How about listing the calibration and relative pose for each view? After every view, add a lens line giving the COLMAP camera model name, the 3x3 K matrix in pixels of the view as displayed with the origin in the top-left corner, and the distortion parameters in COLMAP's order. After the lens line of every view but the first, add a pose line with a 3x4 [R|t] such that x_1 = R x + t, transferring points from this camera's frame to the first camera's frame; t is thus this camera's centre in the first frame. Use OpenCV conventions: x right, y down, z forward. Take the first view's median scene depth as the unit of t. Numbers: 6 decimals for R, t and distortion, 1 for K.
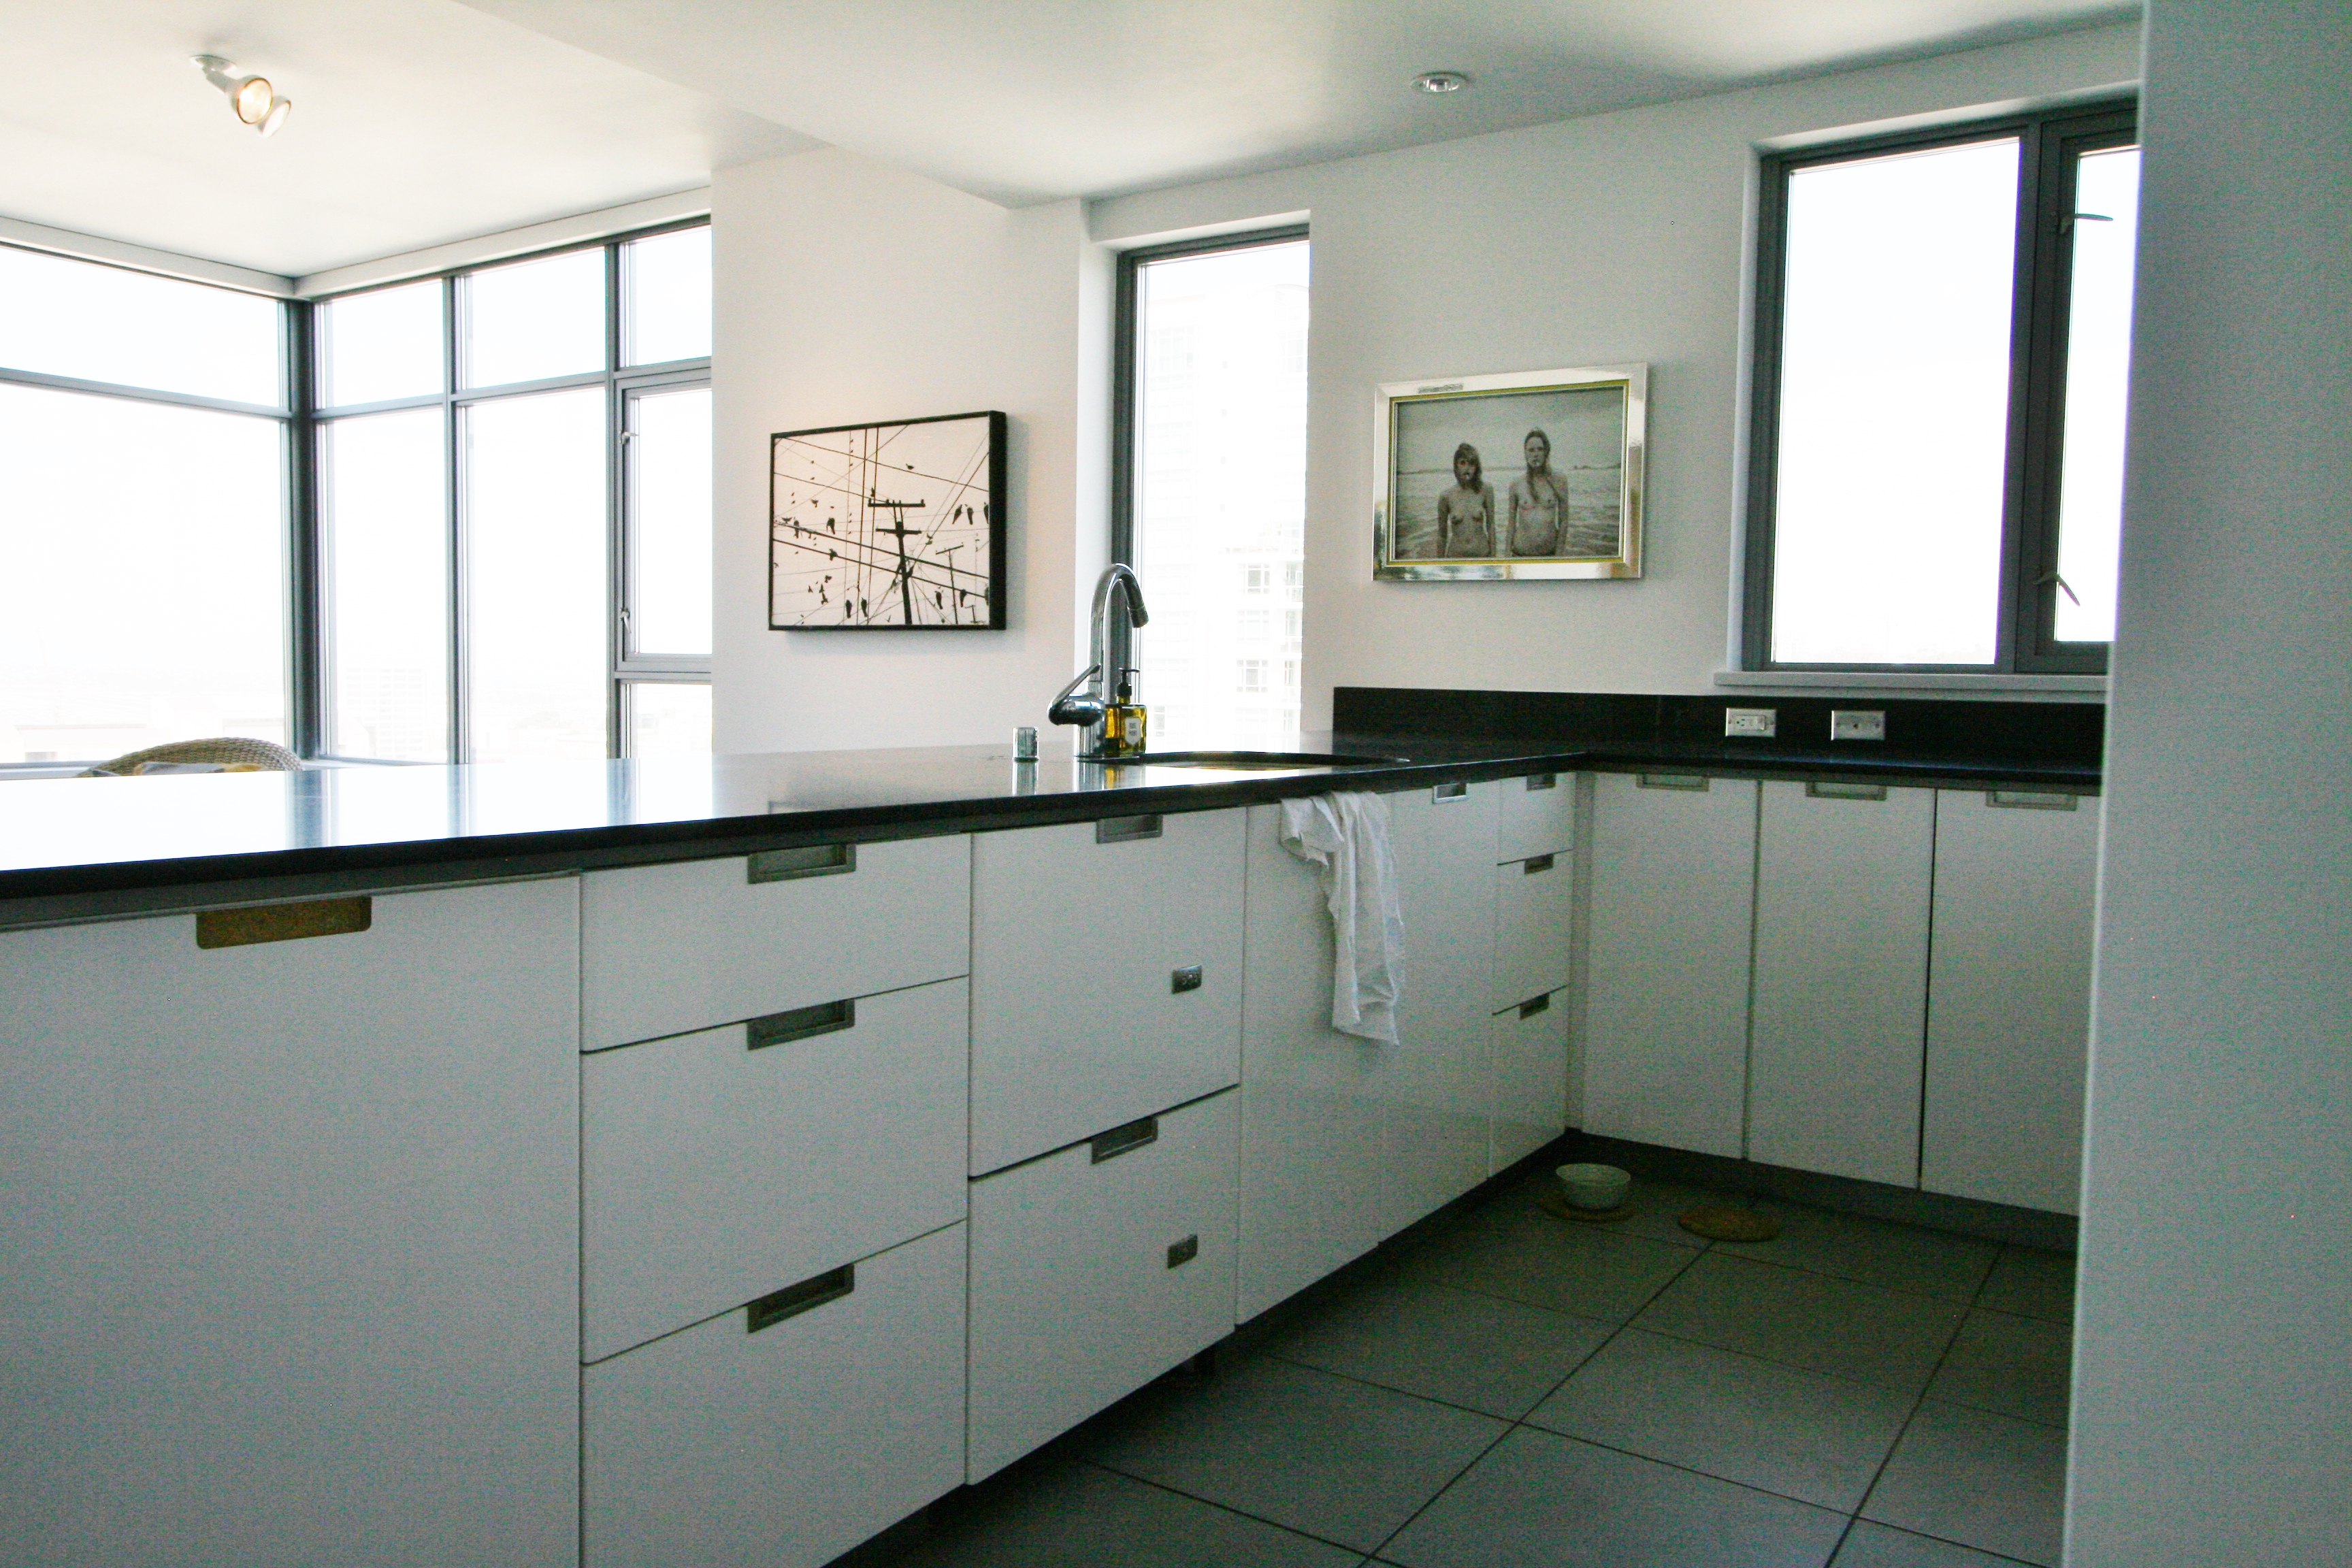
lens RADIAL K [[1695.5, 0, 1173.2], [0, 1695.5, 776.8], [0, 0, 1]] dist [-0.004517, 0.011510]
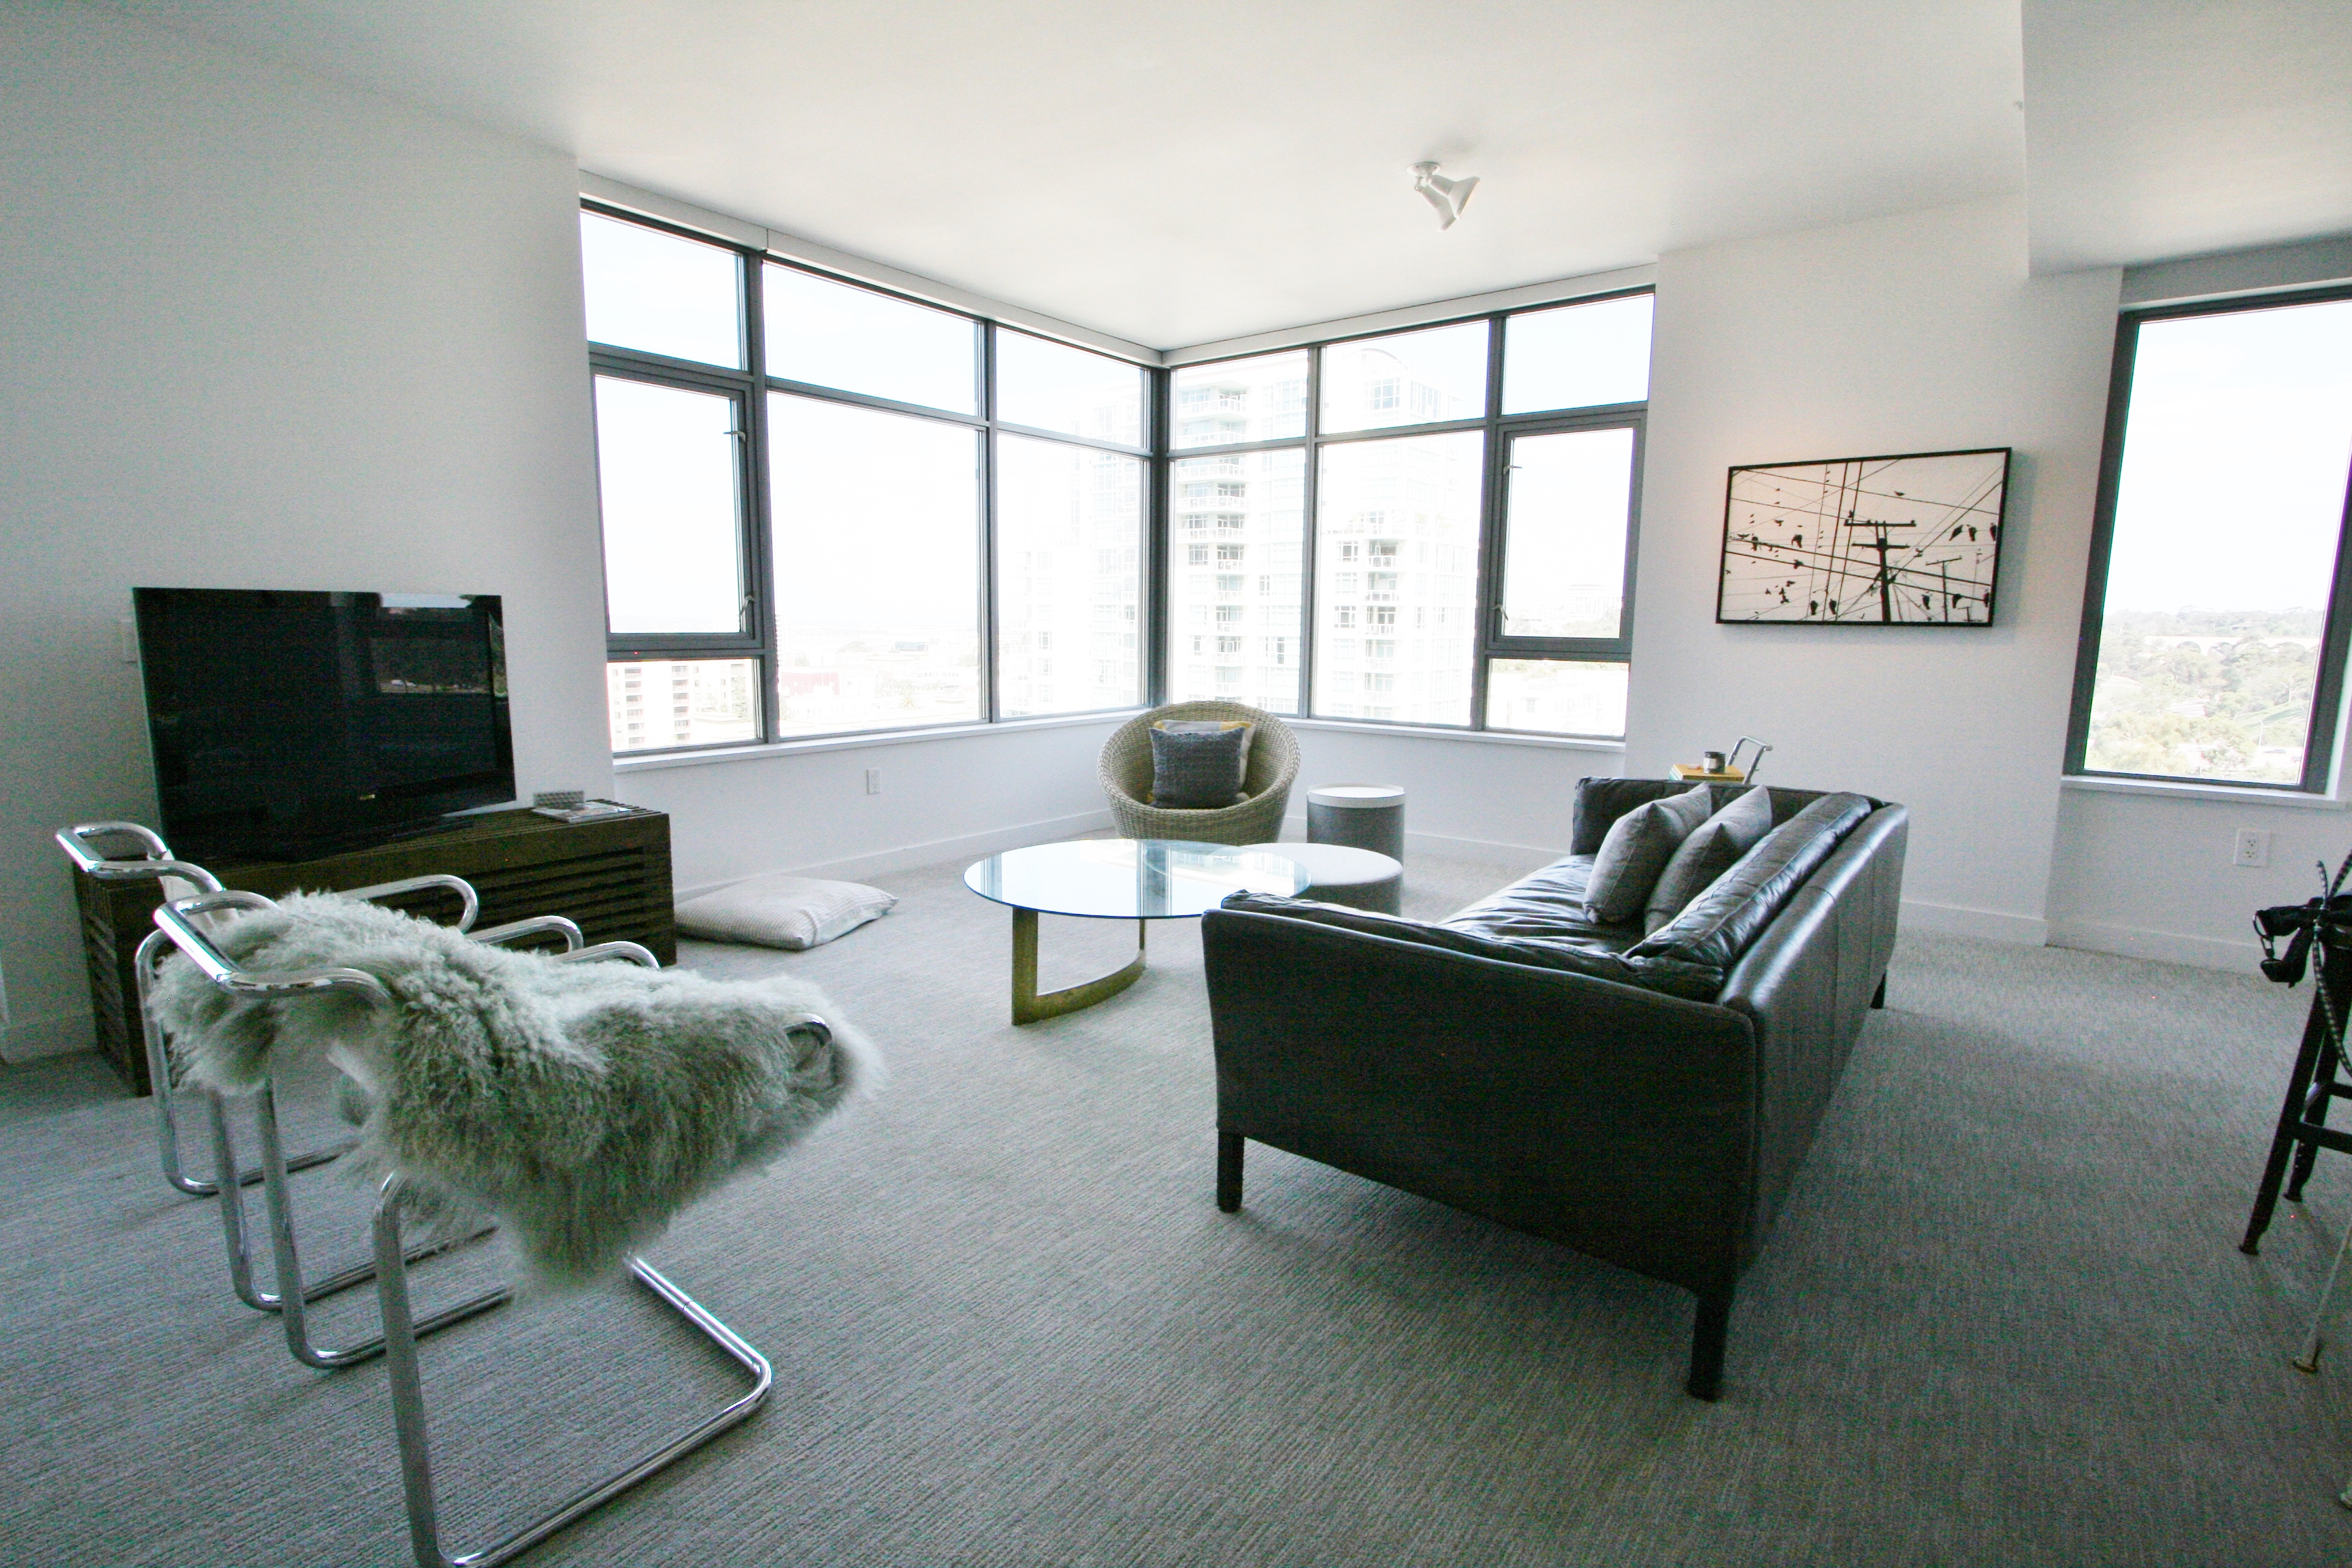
lens RADIAL K [[1102.3, 0, 1180.6], [0, 1102.3, 787.8], [0, 0, 1]] dist [-0.014293, 0.002521]
pose [[0.997097, 0.006738, -0.075846, -0.603156], [0.000505, 0.995470, 0.095074, -0.043068], [0.076143, -0.094836, 0.992577, 0.134720]]
